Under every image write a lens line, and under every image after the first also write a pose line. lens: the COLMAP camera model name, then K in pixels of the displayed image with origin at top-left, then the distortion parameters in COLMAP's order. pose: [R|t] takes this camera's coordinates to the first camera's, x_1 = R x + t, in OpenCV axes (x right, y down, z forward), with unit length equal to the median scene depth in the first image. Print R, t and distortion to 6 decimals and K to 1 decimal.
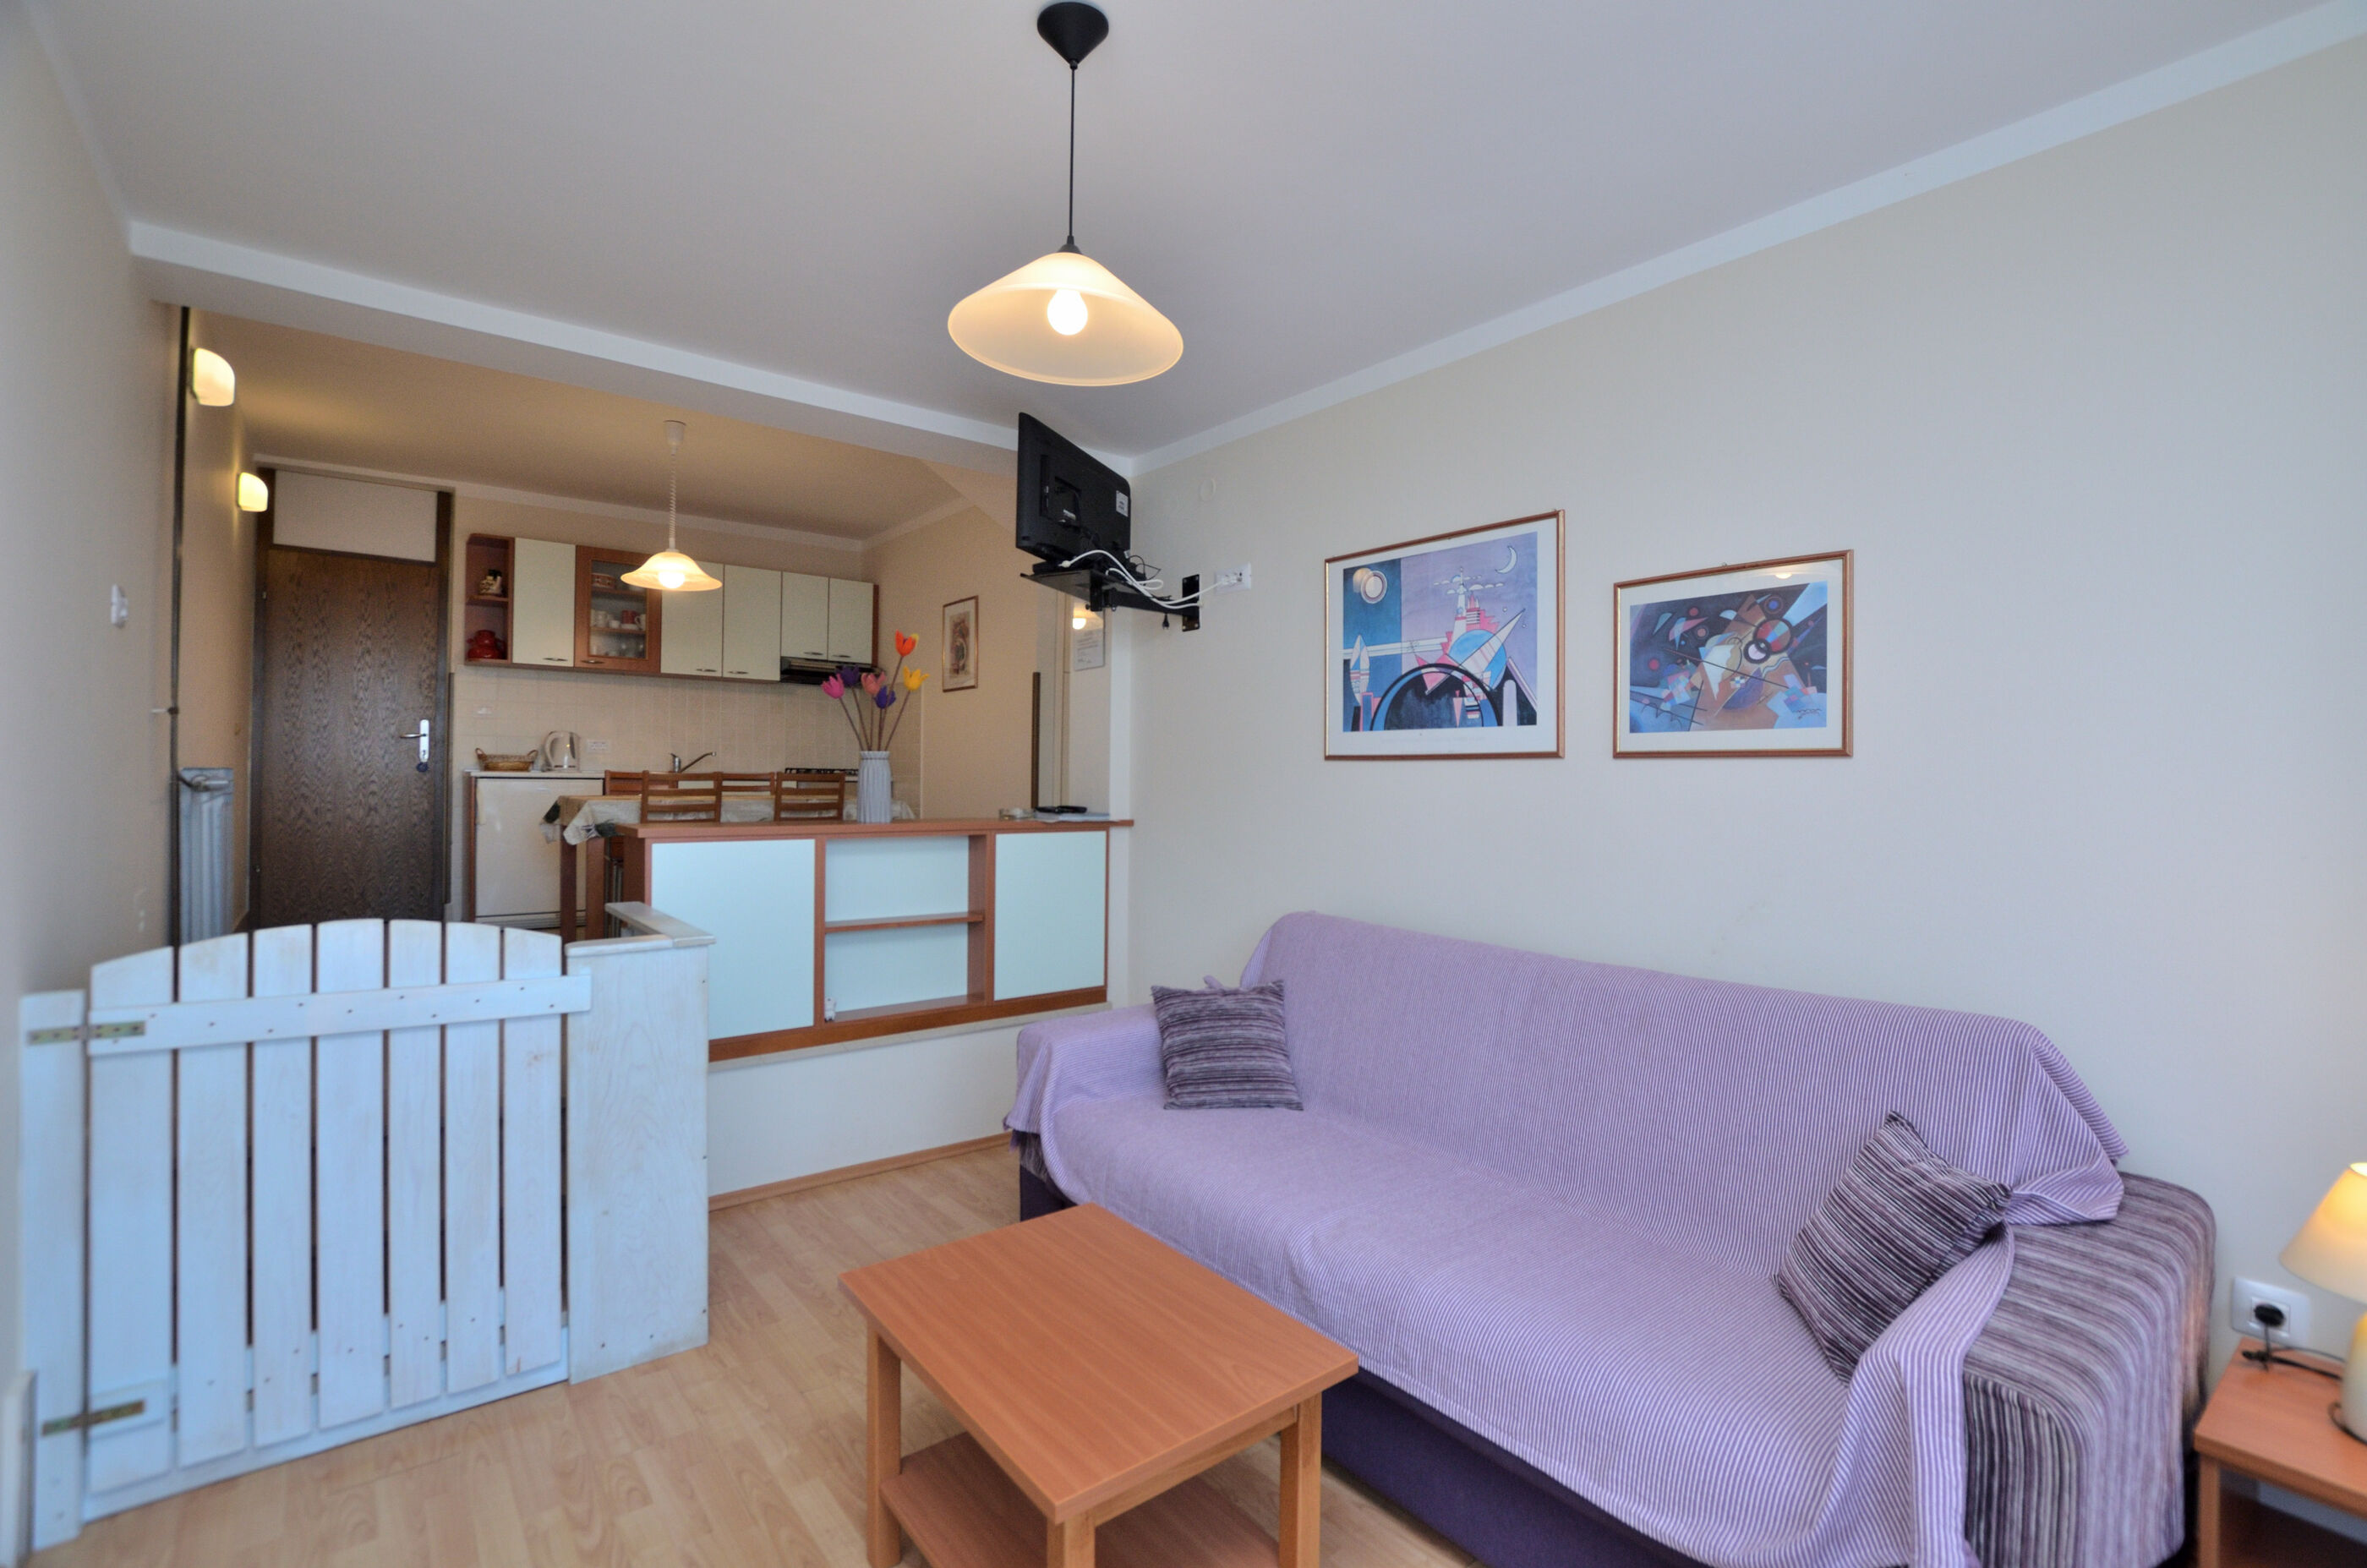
lens RADIAL K [[1052.4, 0, 1230.4], [0, 1052.4, 777.9], [0, 0, 1]] dist [-0.032821, 0.000027]
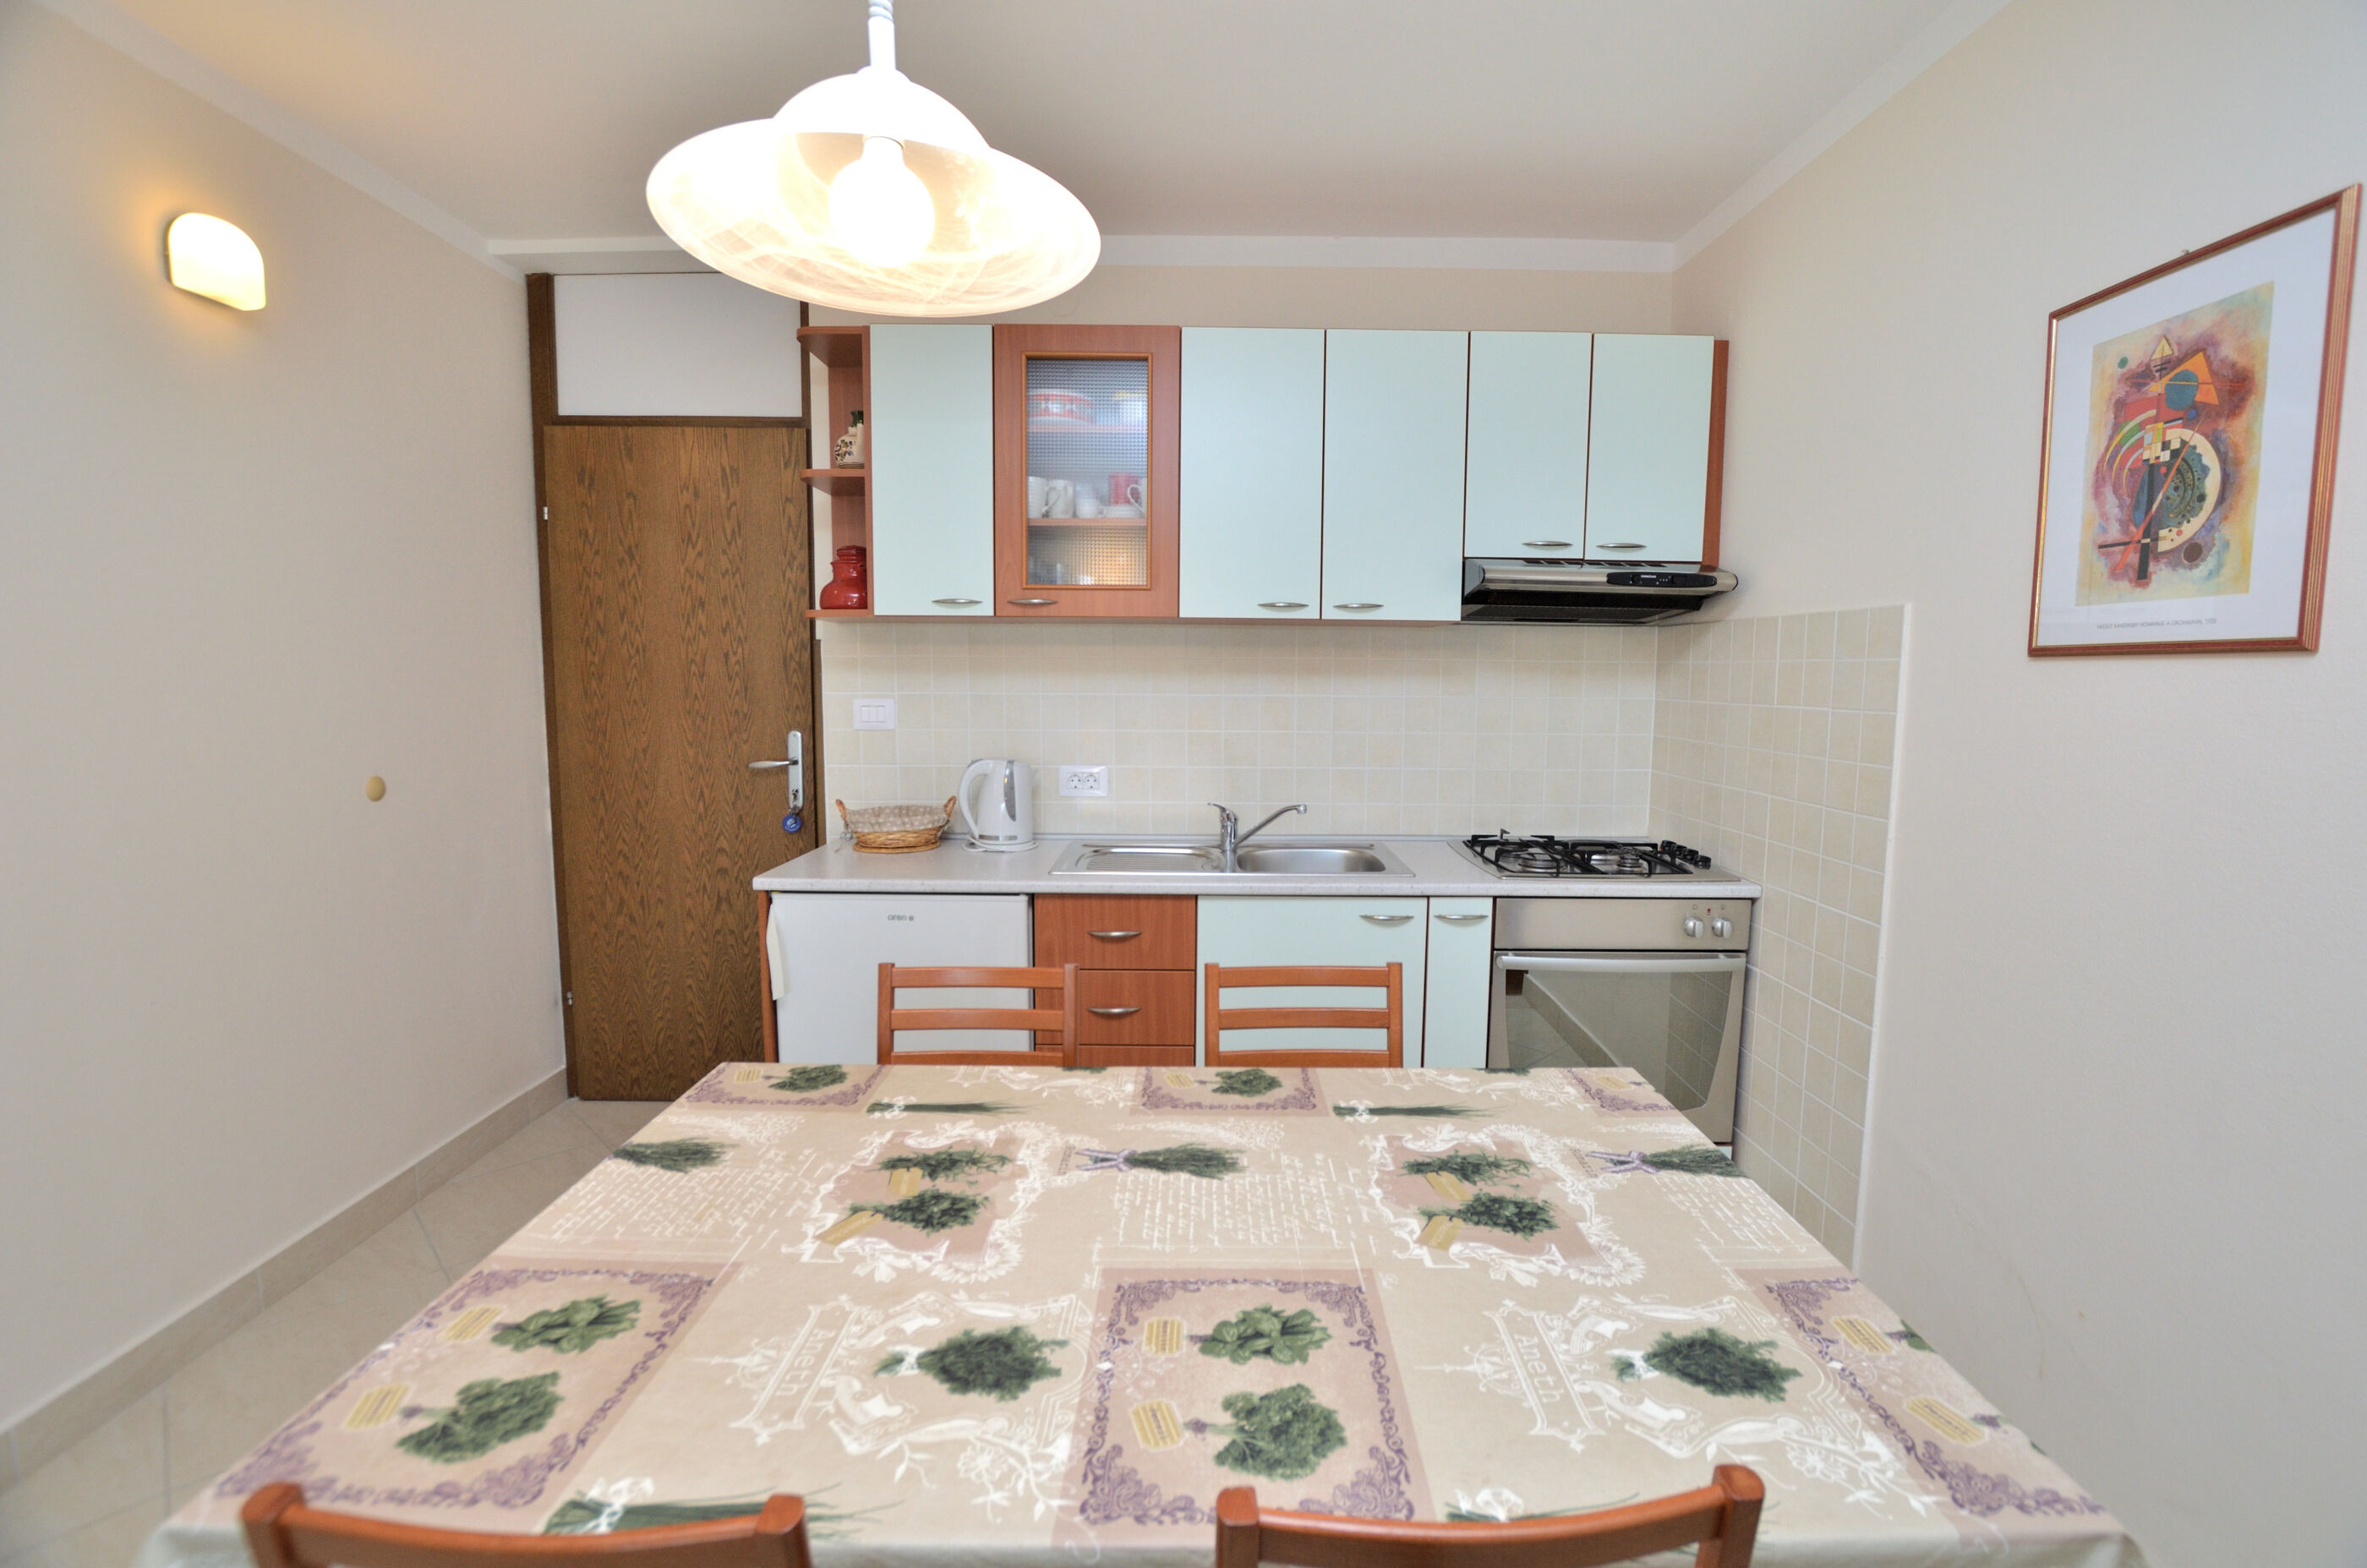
lens RADIAL K [[1037.3, 0, 1208.0], [0, 1037.3, 778.1], [0, 0, 1]] dist [-0.037295, 0.006517]
pose [[0.773782, 0.060737, -0.630534, -0.311942], [0.002181, 0.995131, 0.098534, -0.088301], [0.633449, -0.077619, 0.769882, 0.774618]]
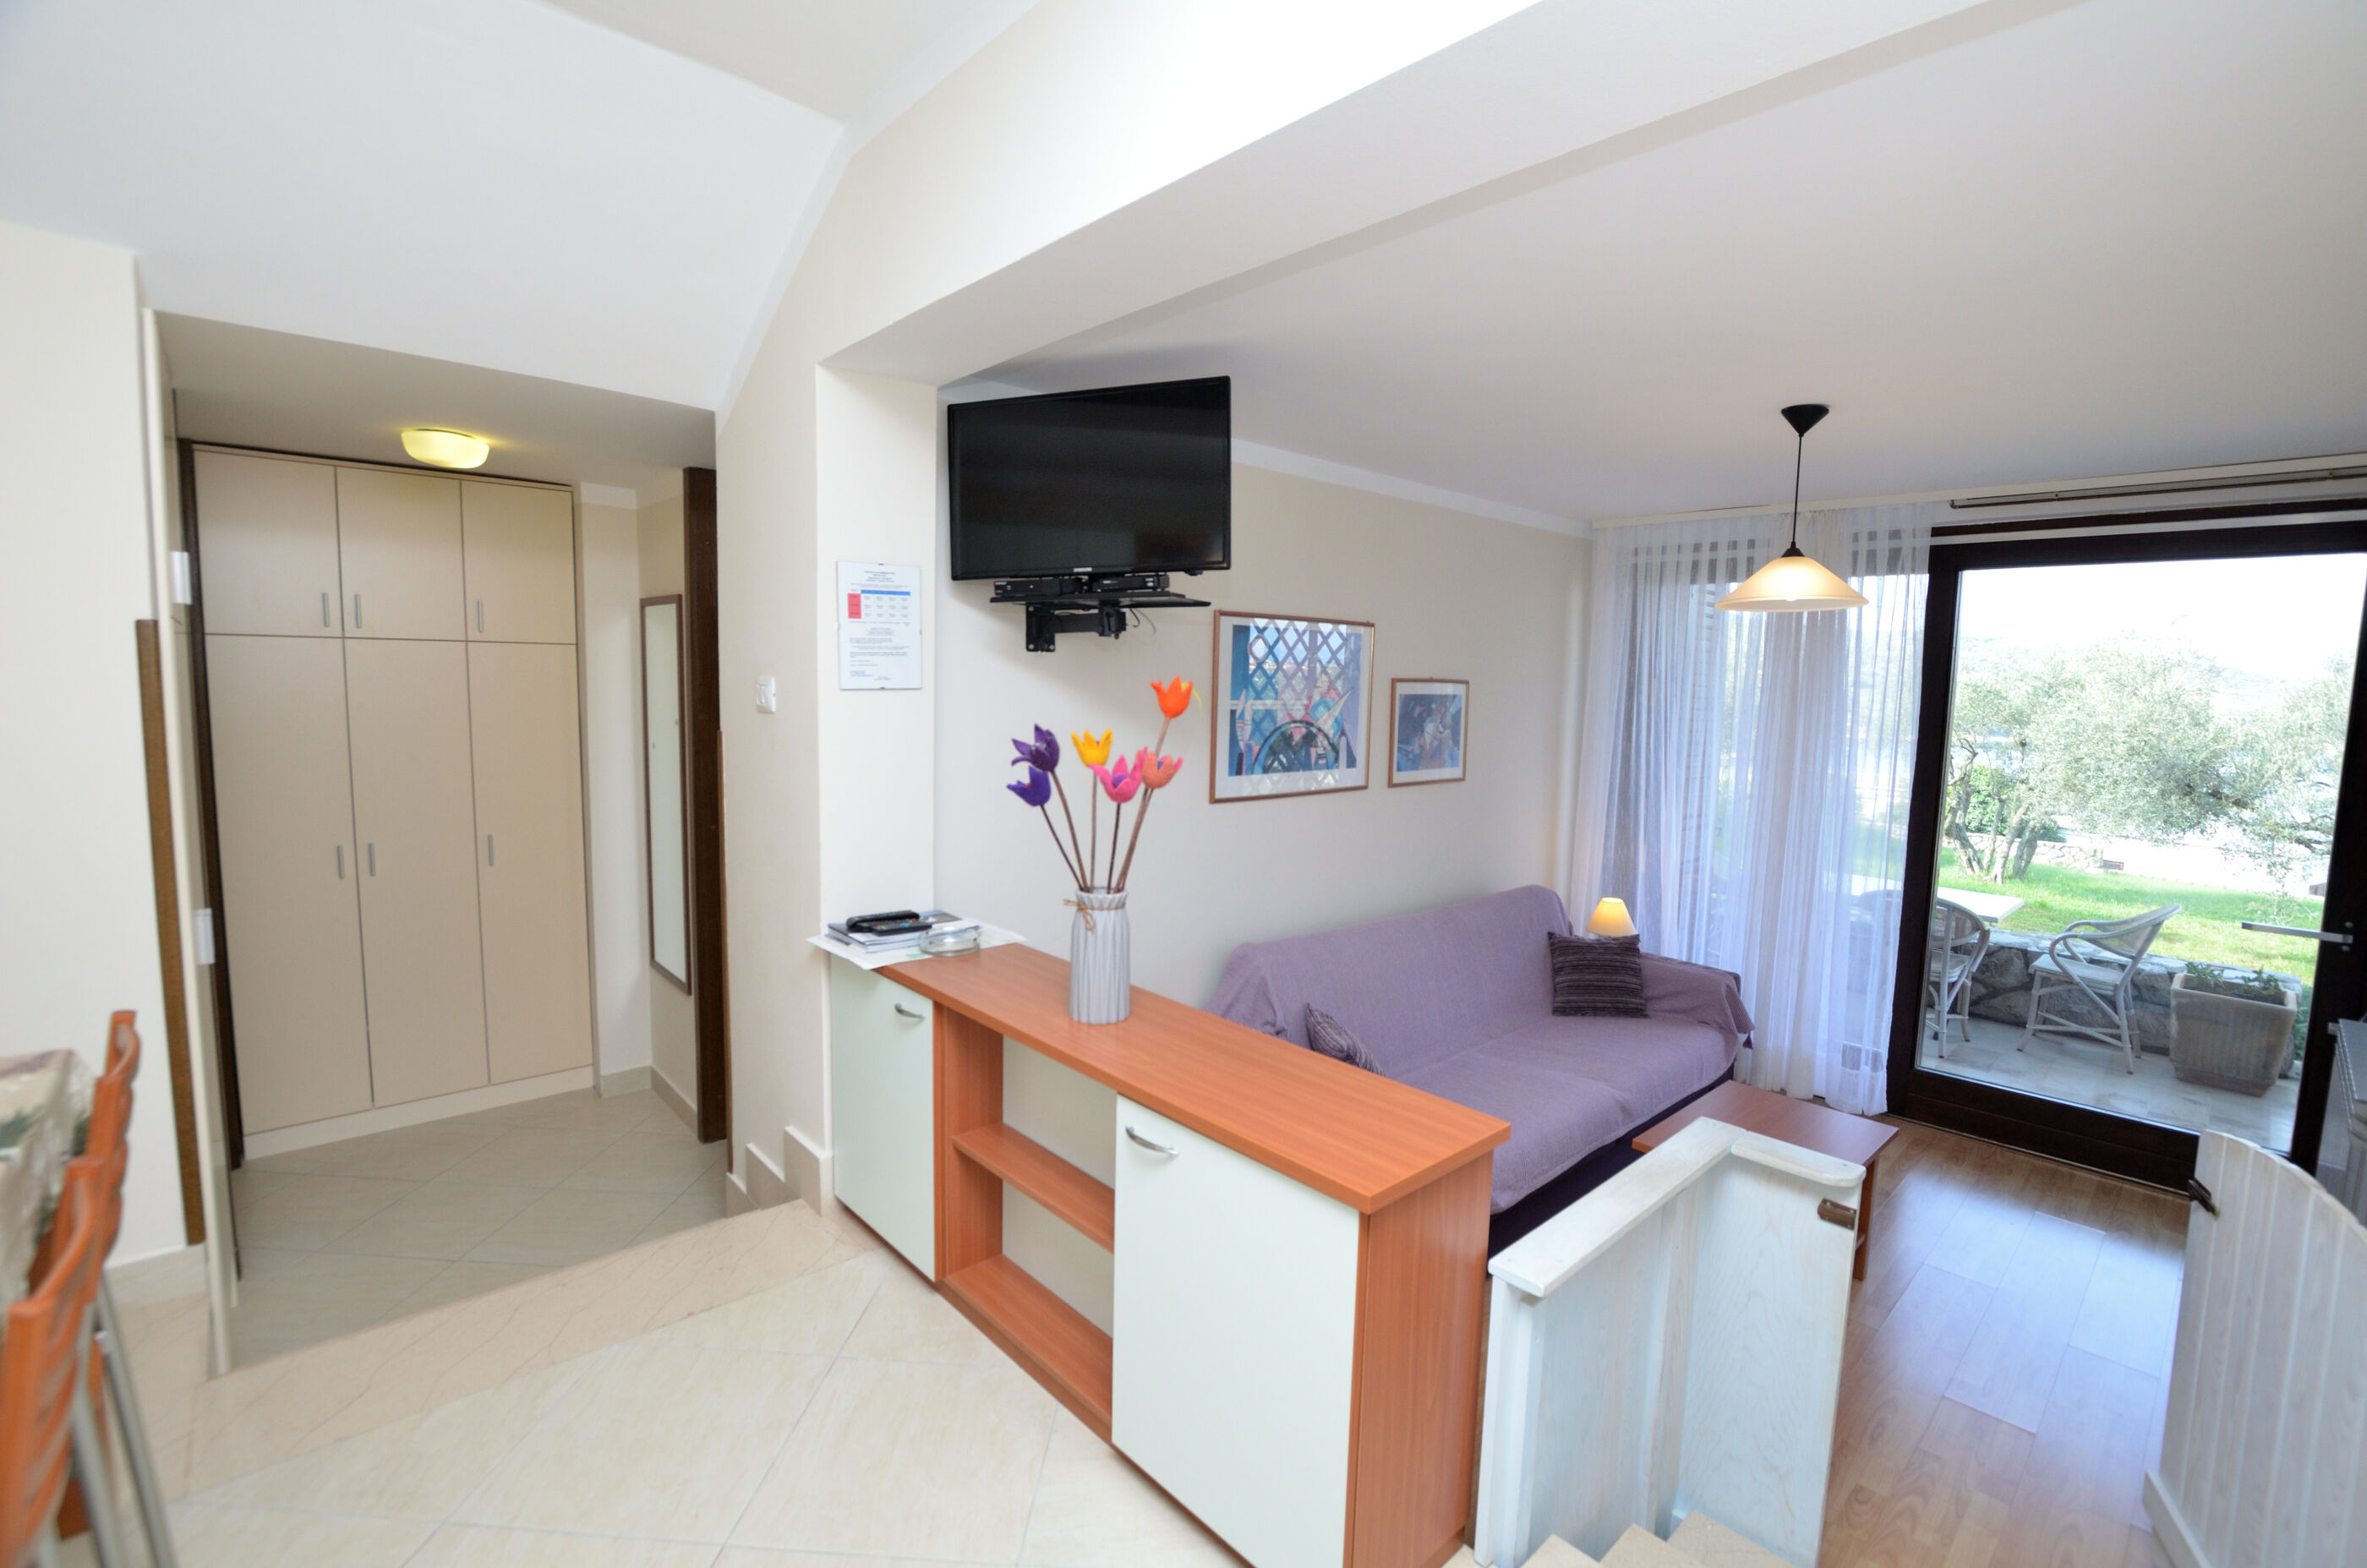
lens RADIAL K [[1037.3, 0, 1208.0], [0, 1037.3, 778.1], [0, 0, 1]] dist [-0.037295, 0.006517]
pose [[-0.044740, -0.107991, 0.993145, -0.567939], [-0.025114, 0.993947, 0.106947, -0.092566], [-0.998683, -0.020157, -0.047181, 0.636912]]
